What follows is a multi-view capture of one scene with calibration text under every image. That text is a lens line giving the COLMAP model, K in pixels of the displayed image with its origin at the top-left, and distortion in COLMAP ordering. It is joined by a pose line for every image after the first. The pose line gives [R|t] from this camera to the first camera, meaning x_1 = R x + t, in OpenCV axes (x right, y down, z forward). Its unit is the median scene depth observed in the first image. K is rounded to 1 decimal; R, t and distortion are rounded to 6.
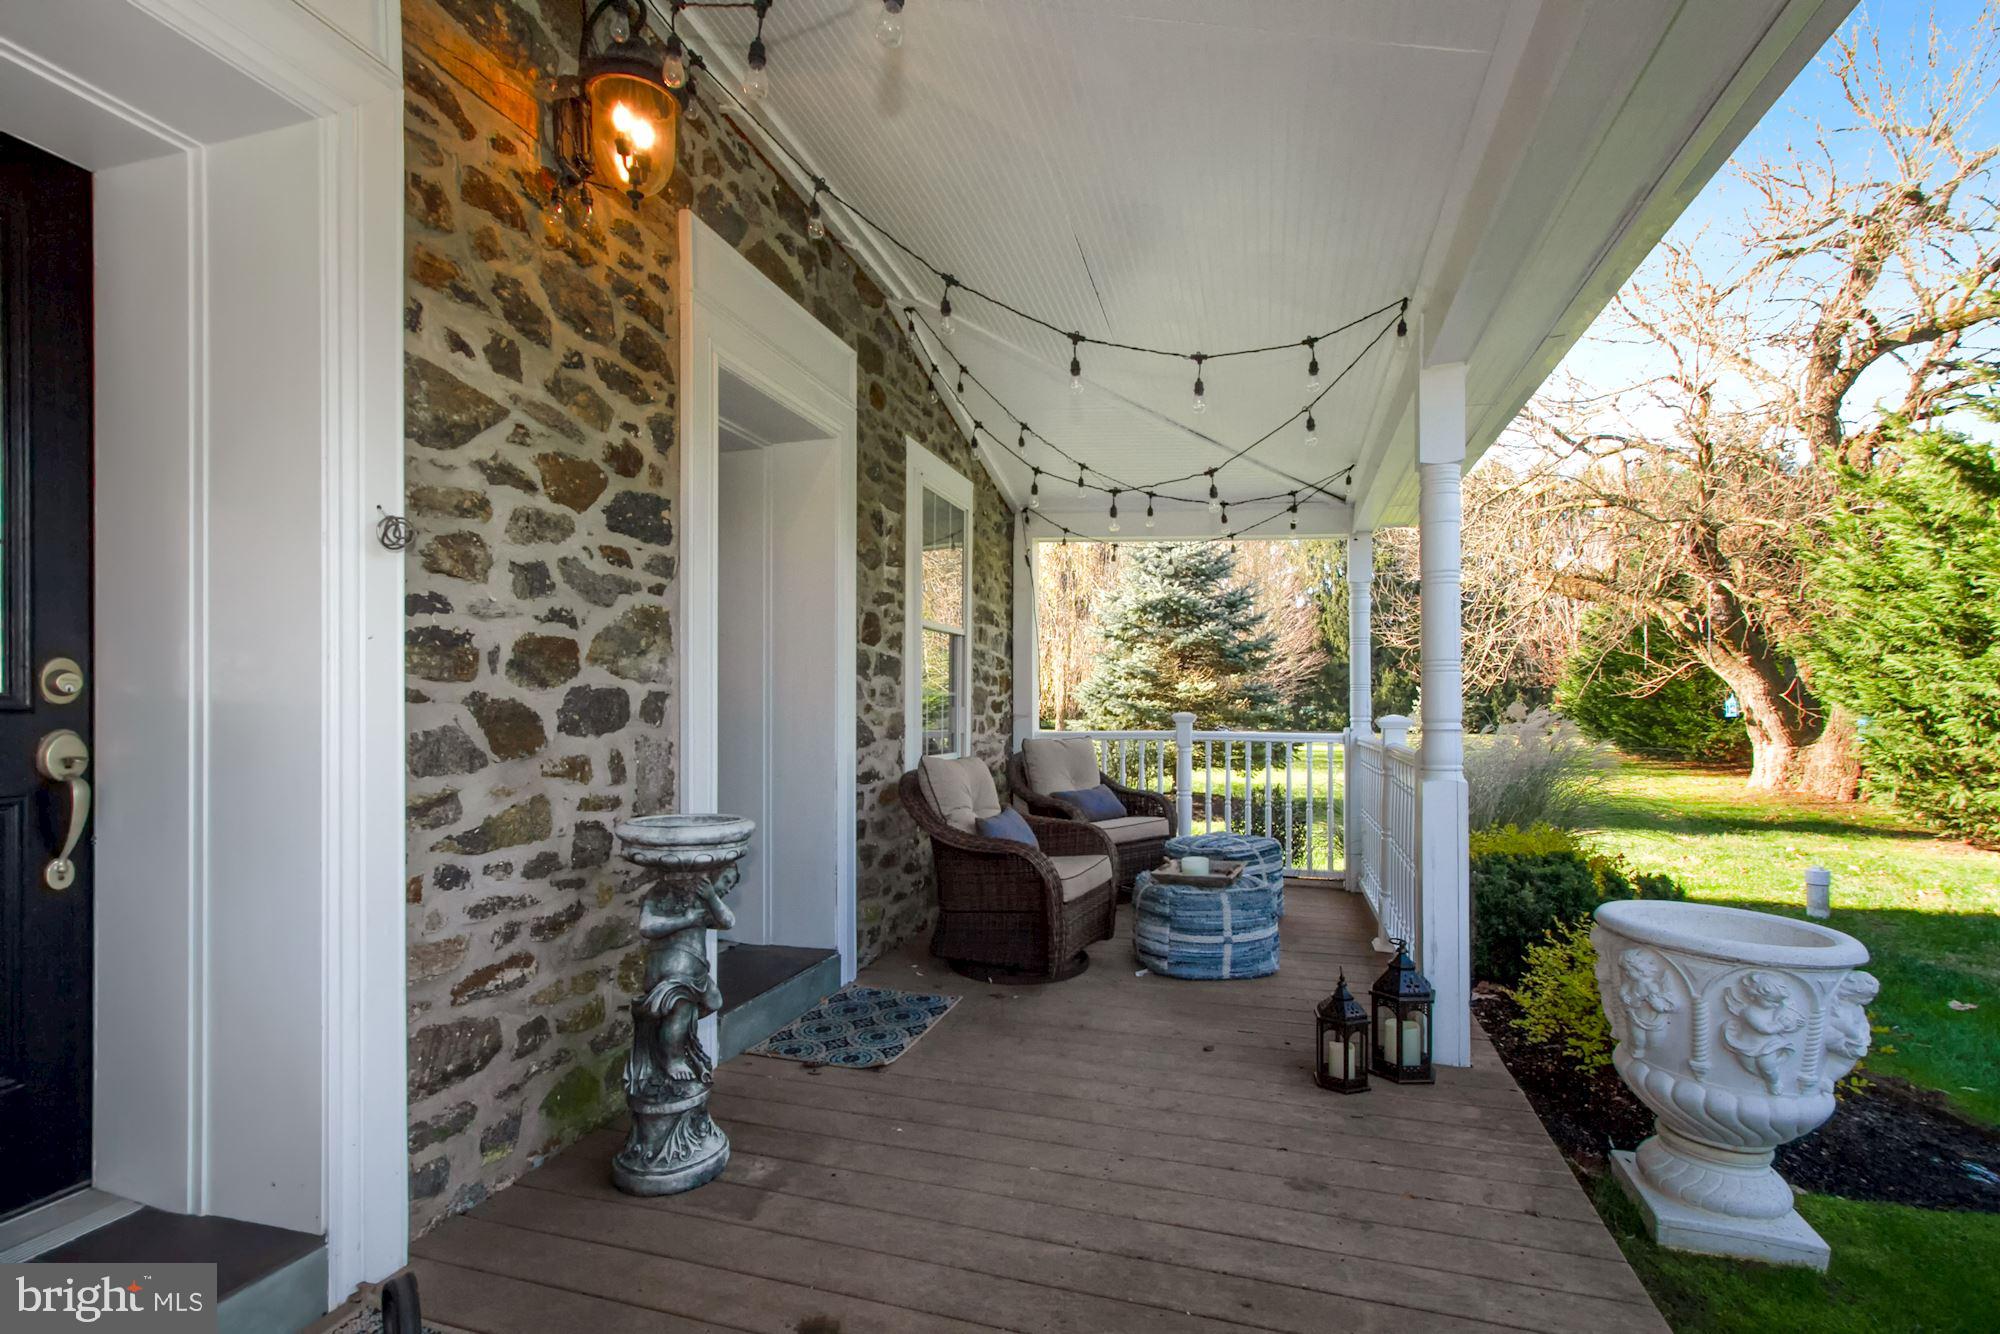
lens RADIAL K [[917.3, 0, 996.1], [0, 917.3, 707.5], [0, 0, 1]] dist [0.008296, 0.000313]
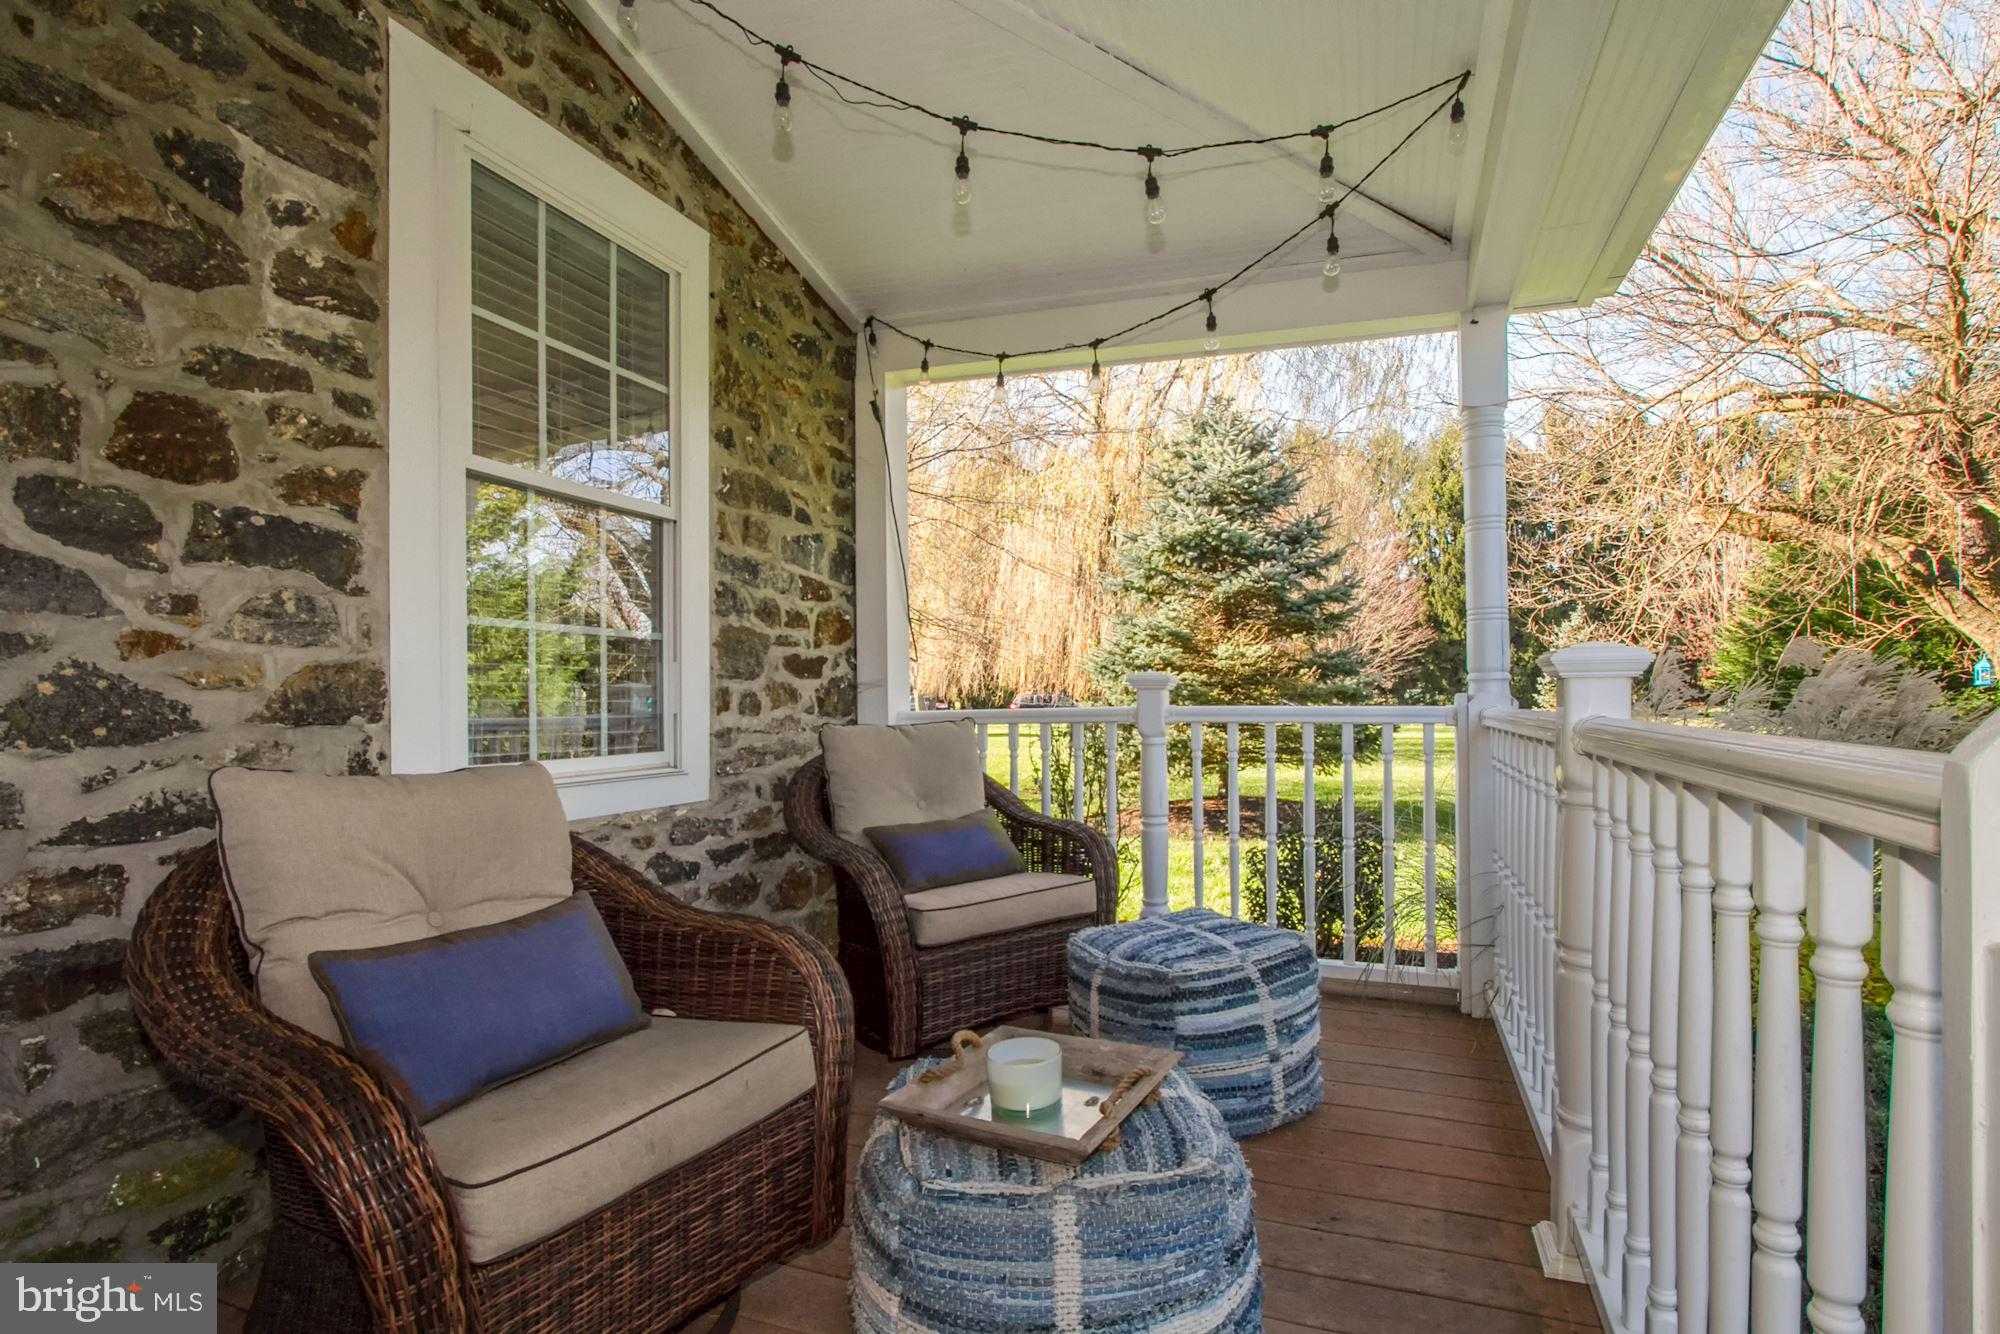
lens RADIAL K [[947.2, 0, 1004.1], [0, 947.2, 704.4], [0, 0, 1]] dist [-0.014683, 0.000486]
pose [[0.996367, -0.015020, -0.083825, 0.225595], [0.015601, 0.999859, 0.006279, 0.027100], [0.083719, -0.007564, 0.996461, 0.594124]]
